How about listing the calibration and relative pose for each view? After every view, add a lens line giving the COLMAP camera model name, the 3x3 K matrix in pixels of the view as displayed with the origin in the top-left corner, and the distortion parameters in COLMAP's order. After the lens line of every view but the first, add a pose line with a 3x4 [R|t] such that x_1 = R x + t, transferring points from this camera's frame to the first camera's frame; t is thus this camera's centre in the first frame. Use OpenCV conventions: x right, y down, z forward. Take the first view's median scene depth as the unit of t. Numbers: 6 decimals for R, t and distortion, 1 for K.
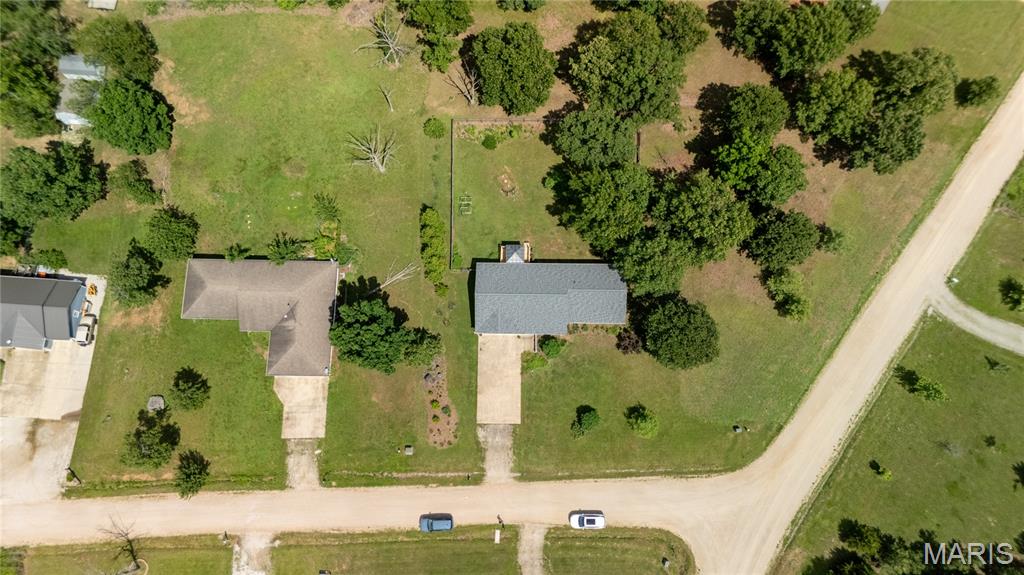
lens RADIAL K [[748.9, 0, 512.0], [0, 748.9, 287.5], [0, 0, 1]] dist [0.105842, -0.129091]
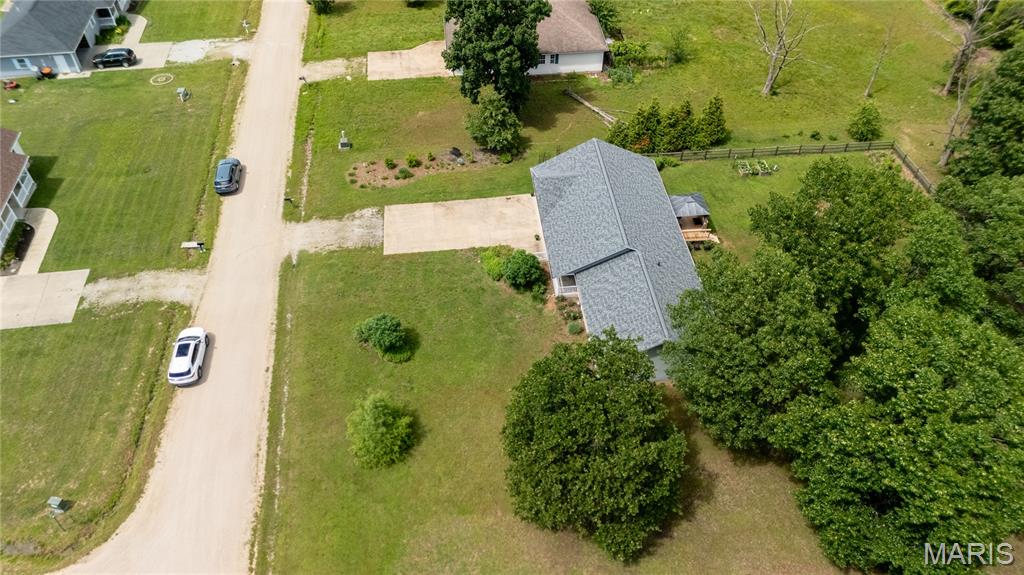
lens RADIAL K [[752.4, 0, 512.0], [0, 752.4, 287.5], [0, 0, 1]] dist [0.083193, -0.073781]
pose [[0.116026, 0.714881, -0.689553, 0.428071], [-0.967281, 0.239028, 0.085051, 0.047700], [0.225624, 0.657123, 0.719224, 0.639504]]
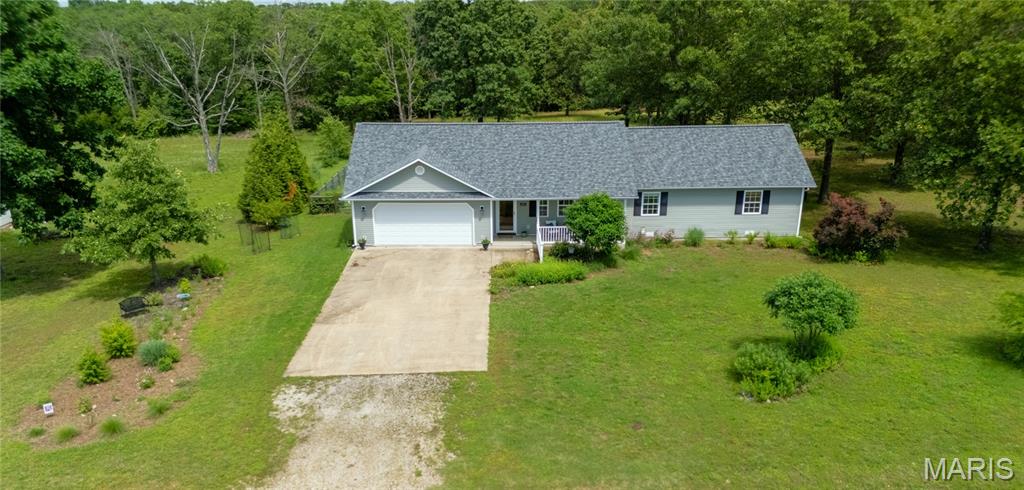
lens RADIAL K [[783.6, 0, 504.6], [0, 783.6, 295.2], [0, 0, 1]] dist [0.081834, -0.071804]
pose [[0.999908, -0.008972, 0.010191, 0.014371], [0.013440, 0.547286, -0.836838, 0.359392], [0.001931, 0.836897, 0.547356, 0.864709]]
